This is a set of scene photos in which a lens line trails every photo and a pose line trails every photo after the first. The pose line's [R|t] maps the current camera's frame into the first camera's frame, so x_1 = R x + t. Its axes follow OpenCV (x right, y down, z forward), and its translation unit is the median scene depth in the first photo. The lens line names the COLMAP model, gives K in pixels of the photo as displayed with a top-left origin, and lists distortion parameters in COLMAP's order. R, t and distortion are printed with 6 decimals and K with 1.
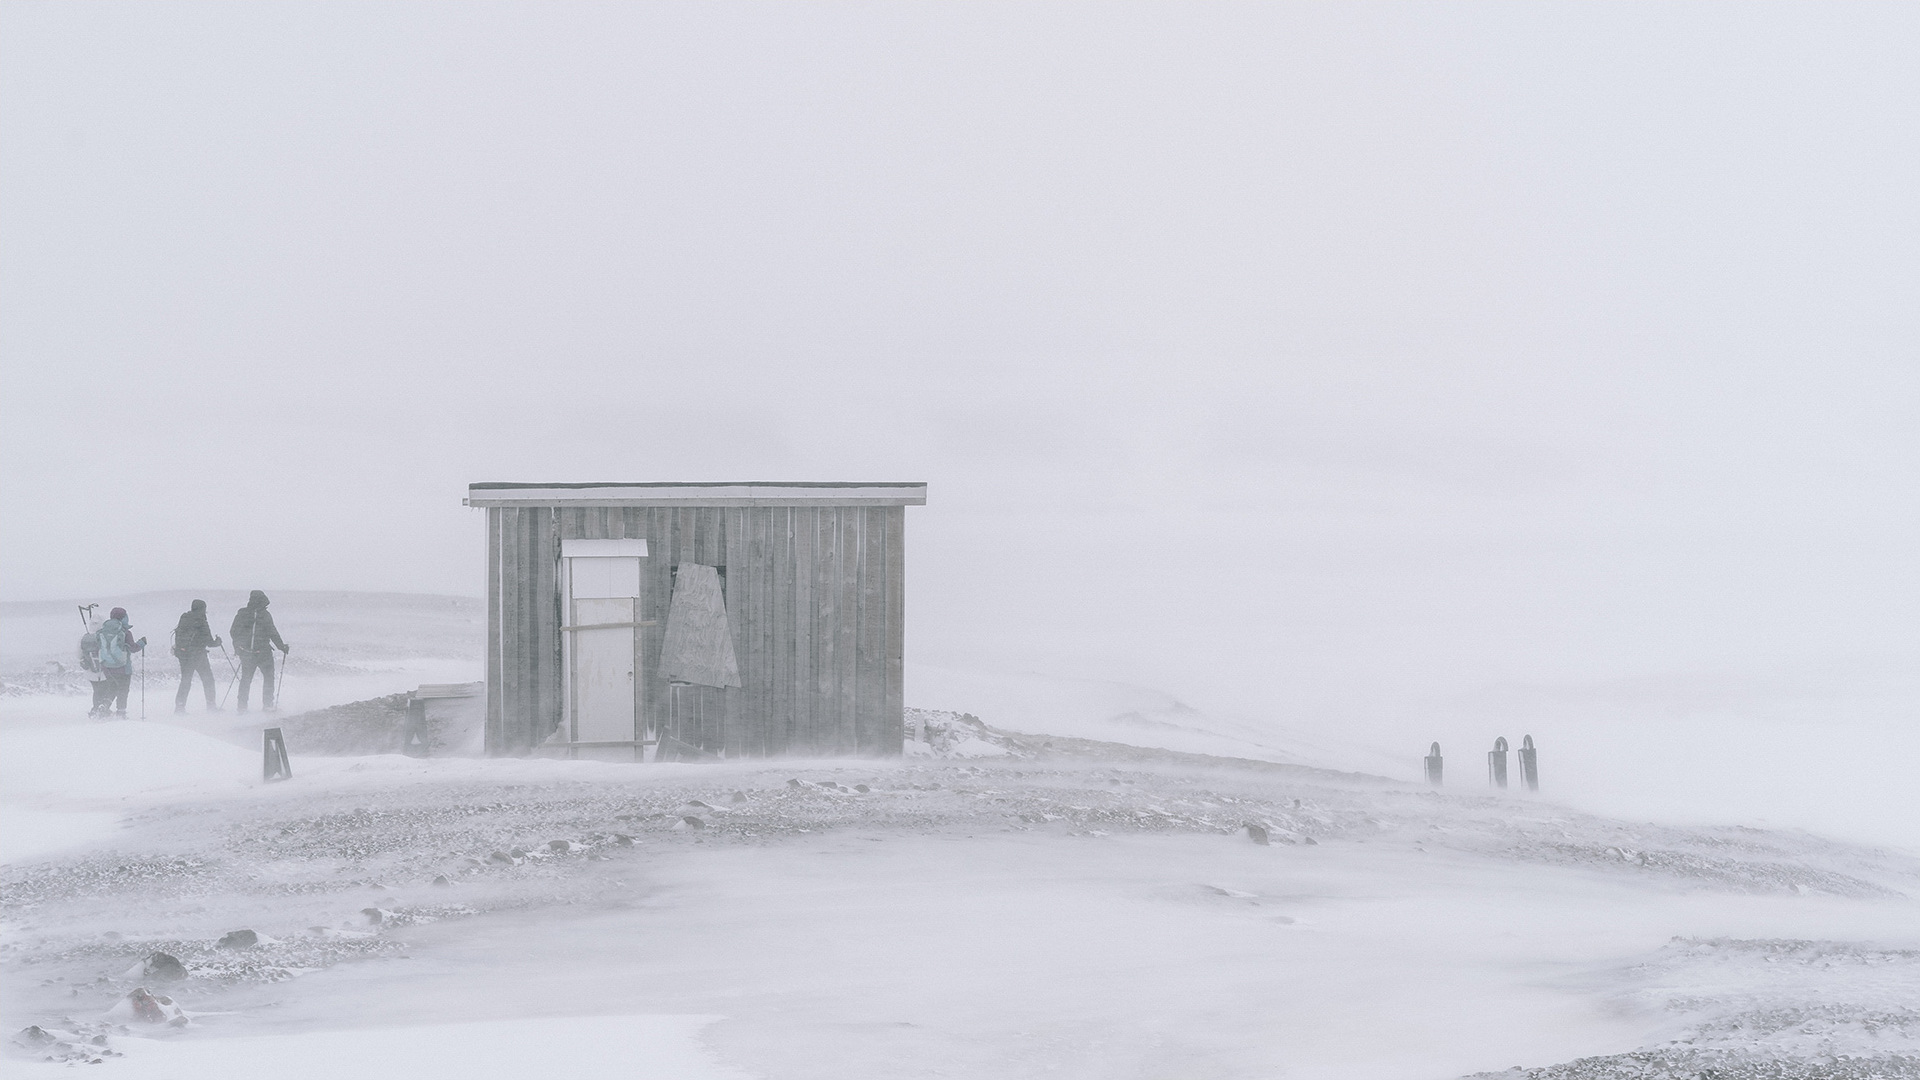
lens RADIAL K [[3480.8, 0, 965.3], [0, 3480.8, 534.1], [0, 0, 1]] dist [-0.038813, 0.000000]
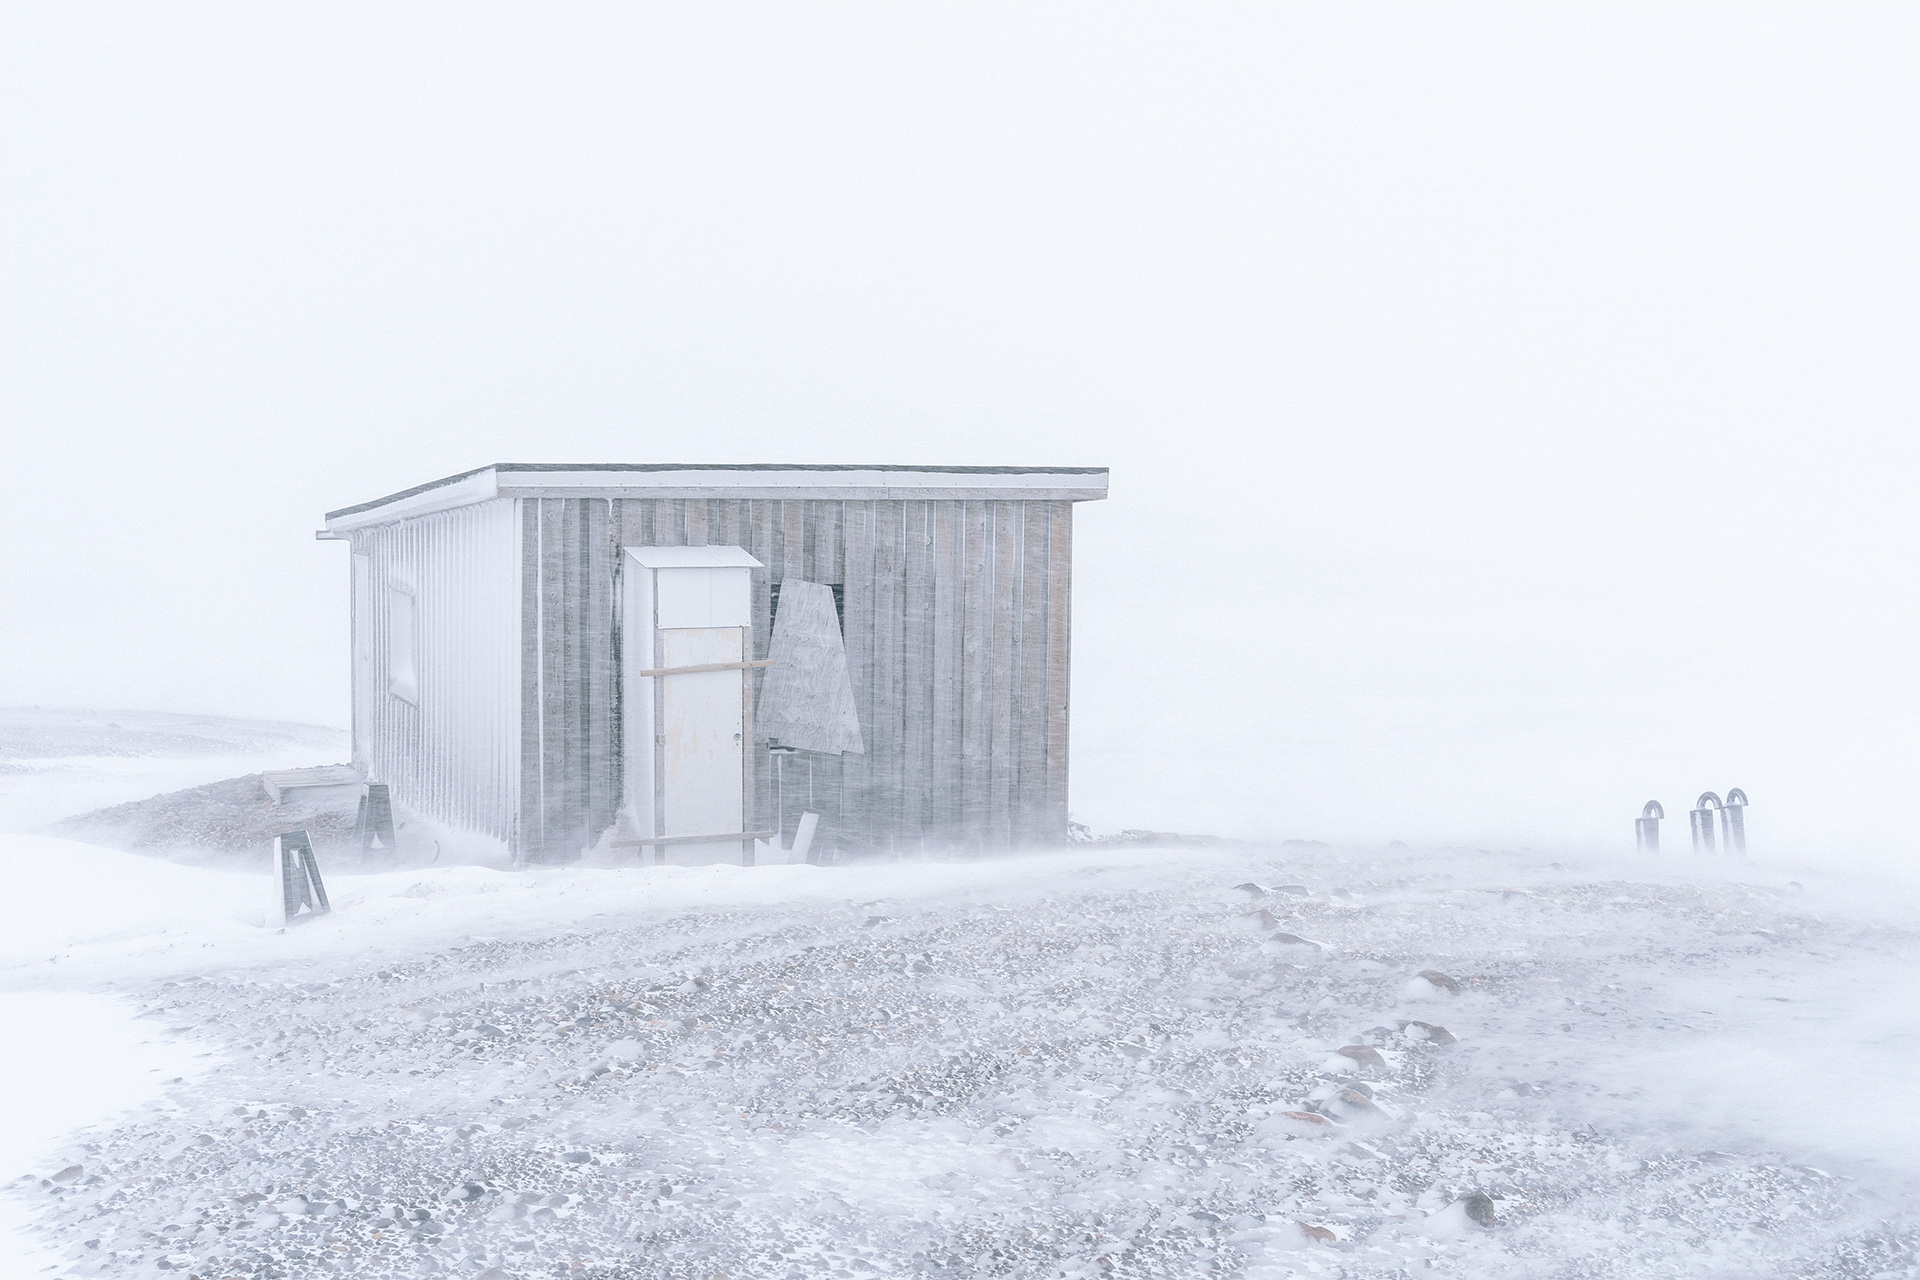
lens RADIAL K [[2509.6, 0, 960.0], [0, 2509.6, 642.7], [0, 0, 1]] dist [-0.116333, 0.000000]
pose [[0.960787, -0.014994, 0.276880, -0.187718], [0.018196, 0.999794, -0.008997, 0.026217], [-0.276688, 0.013682, 0.960862, 0.498213]]
